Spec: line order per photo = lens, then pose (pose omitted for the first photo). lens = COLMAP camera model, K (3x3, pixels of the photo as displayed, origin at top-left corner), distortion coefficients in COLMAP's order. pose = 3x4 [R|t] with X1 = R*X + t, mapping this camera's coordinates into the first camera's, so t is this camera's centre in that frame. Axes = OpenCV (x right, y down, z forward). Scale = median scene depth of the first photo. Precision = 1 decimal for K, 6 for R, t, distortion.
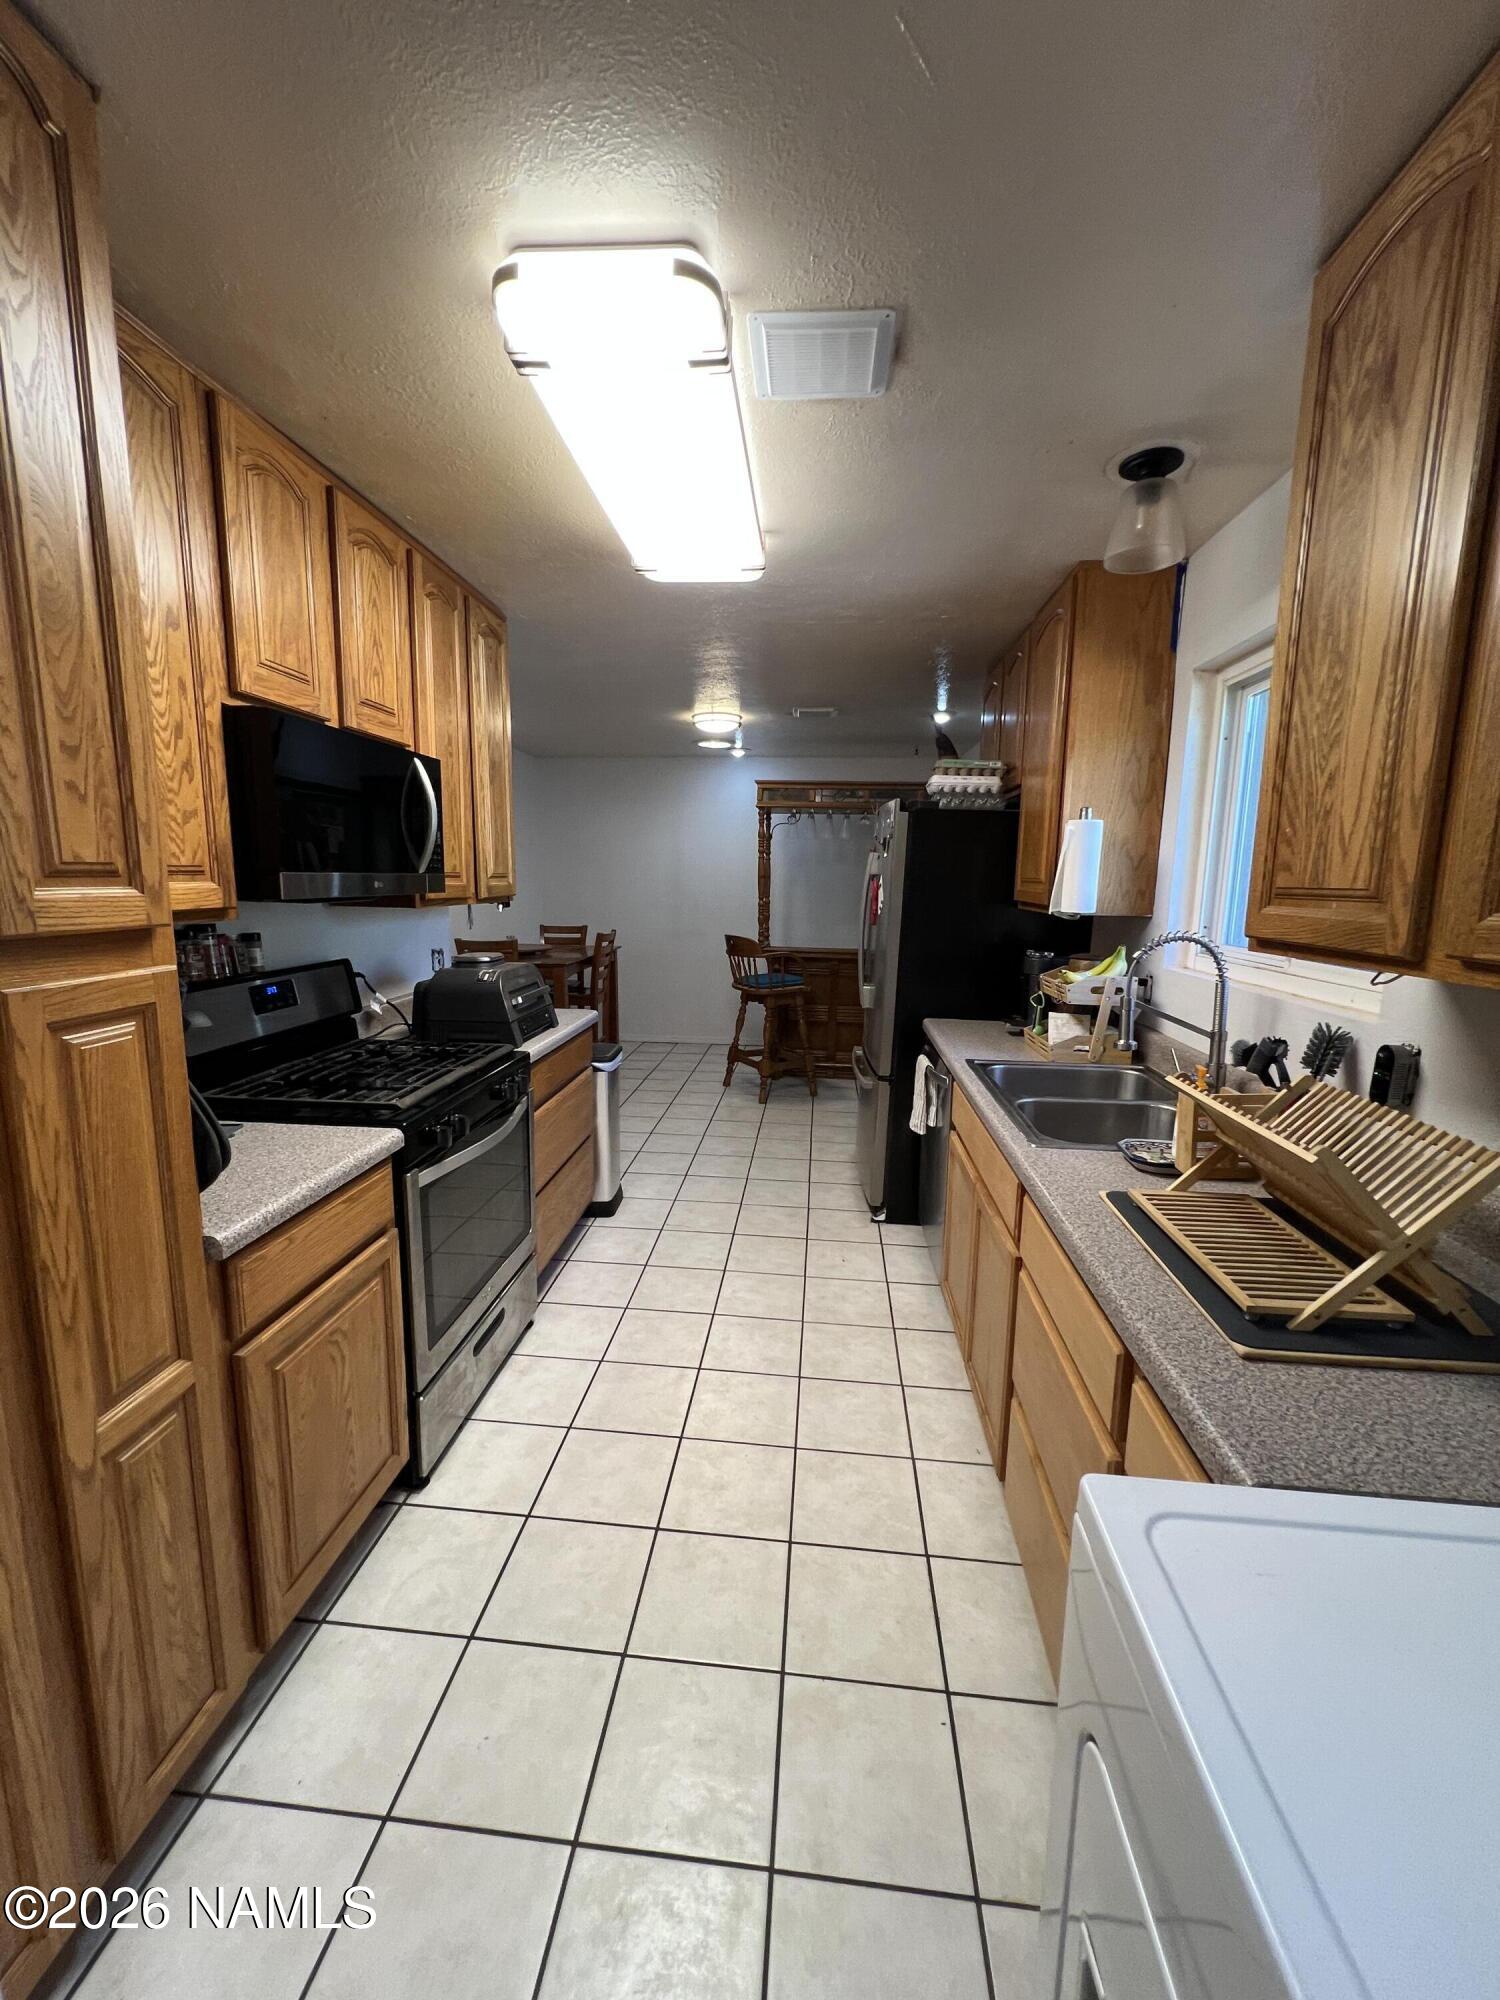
lens RADIAL K [[802.0, 0, 750.0], [0, 802.0, 1000.0], [0, 0, 1]] dist [-0.001439, -0.000444]
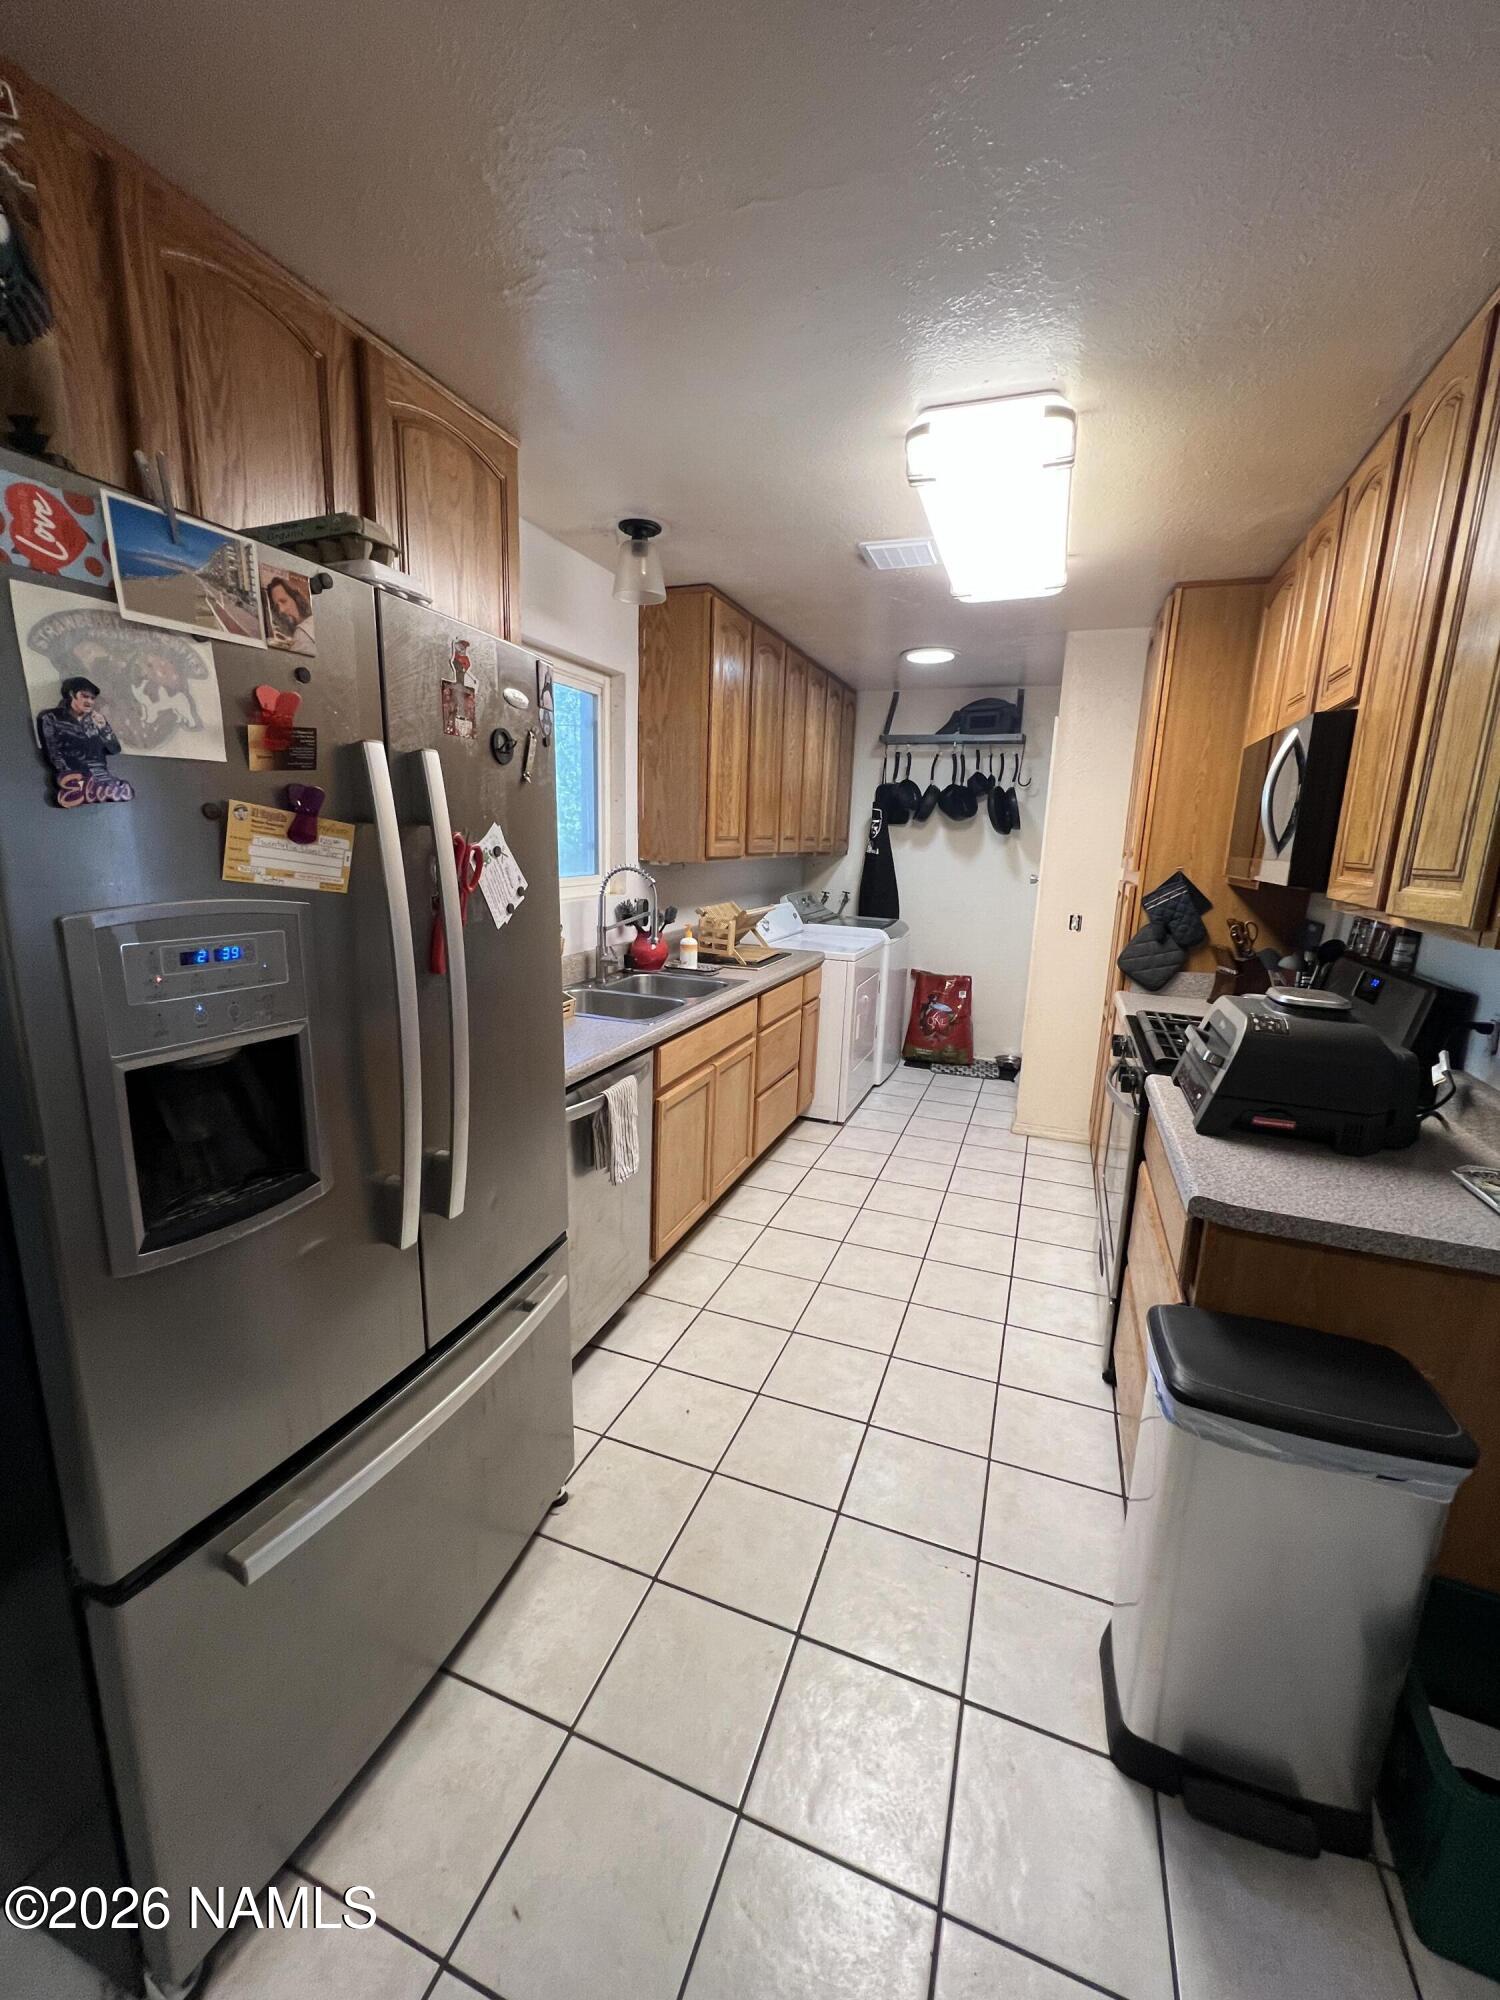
lens RADIAL K [[802.0, 0, 750.0], [0, 802.0, 1000.0], [0, 0, 1]] dist [-0.001439, -0.000444]
pose [[-0.961970, -0.102209, 0.253312, -0.111093], [-0.006772, 0.935995, 0.351949, -0.376939], [-0.273071, 0.336849, -0.901091, 2.355200]]
